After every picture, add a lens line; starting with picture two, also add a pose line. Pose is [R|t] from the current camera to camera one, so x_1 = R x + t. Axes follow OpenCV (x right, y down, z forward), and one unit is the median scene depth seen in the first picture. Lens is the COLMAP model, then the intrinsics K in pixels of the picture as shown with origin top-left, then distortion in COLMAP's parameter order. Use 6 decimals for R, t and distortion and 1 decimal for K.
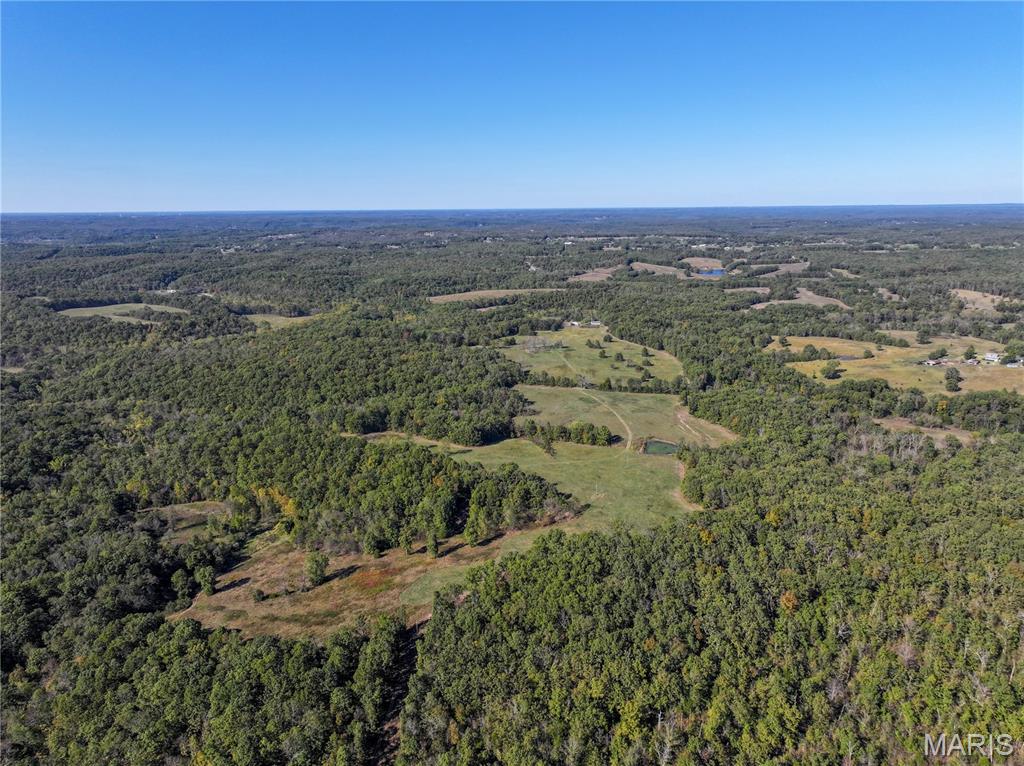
lens RADIAL K [[719.5, 0, 512.0], [0, 719.5, 383.0], [0, 0, 1]] dist [-0.002267, 0.018020]
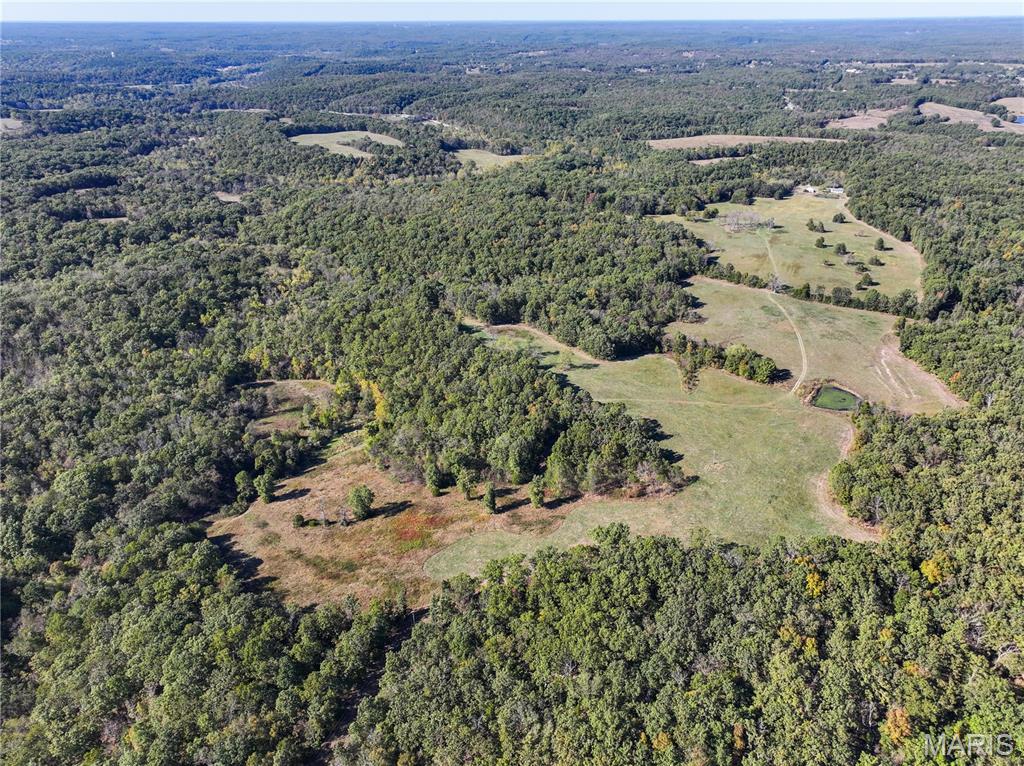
lens RADIAL K [[719.5, 0, 512.0], [0, 719.5, 383.0], [0, 0, 1]] dist [-0.002267, 0.018020]
pose [[0.940507, 0.157683, -0.300970, 0.079684], [-0.084659, 0.966609, 0.241868, -0.062605], [0.329058, -0.201999, 0.922452, 0.125168]]
